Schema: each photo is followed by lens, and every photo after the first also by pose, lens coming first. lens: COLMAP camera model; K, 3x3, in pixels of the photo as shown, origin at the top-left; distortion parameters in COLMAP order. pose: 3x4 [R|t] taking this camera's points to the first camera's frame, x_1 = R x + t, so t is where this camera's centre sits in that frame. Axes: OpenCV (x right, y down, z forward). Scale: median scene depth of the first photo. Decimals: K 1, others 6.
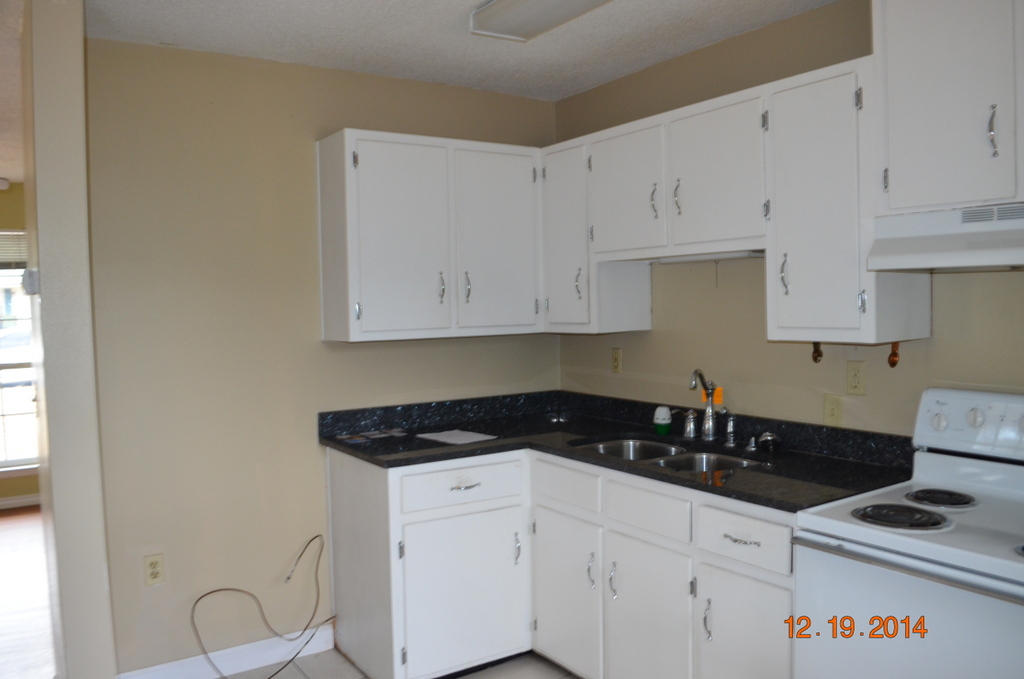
lens RADIAL K [[806.0, 0, 512.0], [0, 806.0, 339.5], [0, 0, 1]] dist [-0.051686, 0.001075]
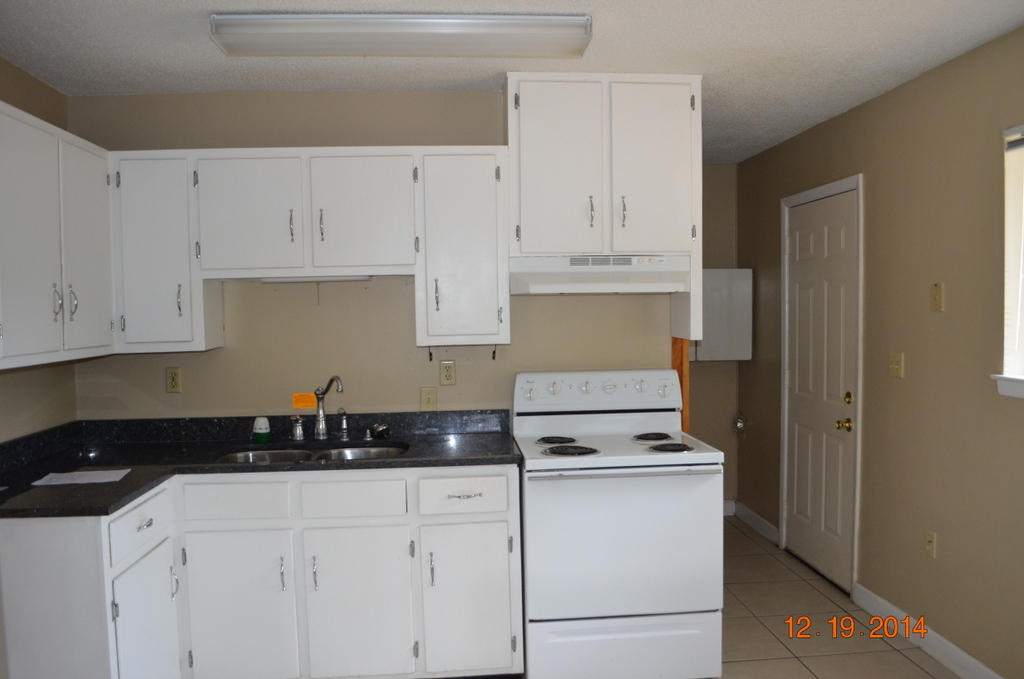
lens RADIAL K [[822.5, 0, 514.9], [0, 822.5, 348.0], [0, 0, 1]] dist [-0.060634, -0.002921]
pose [[0.488210, -0.033449, 0.872085, -0.674447], [0.051474, 0.998629, 0.009487, -0.000775], [-0.871207, 0.040258, 0.489262, 0.205205]]
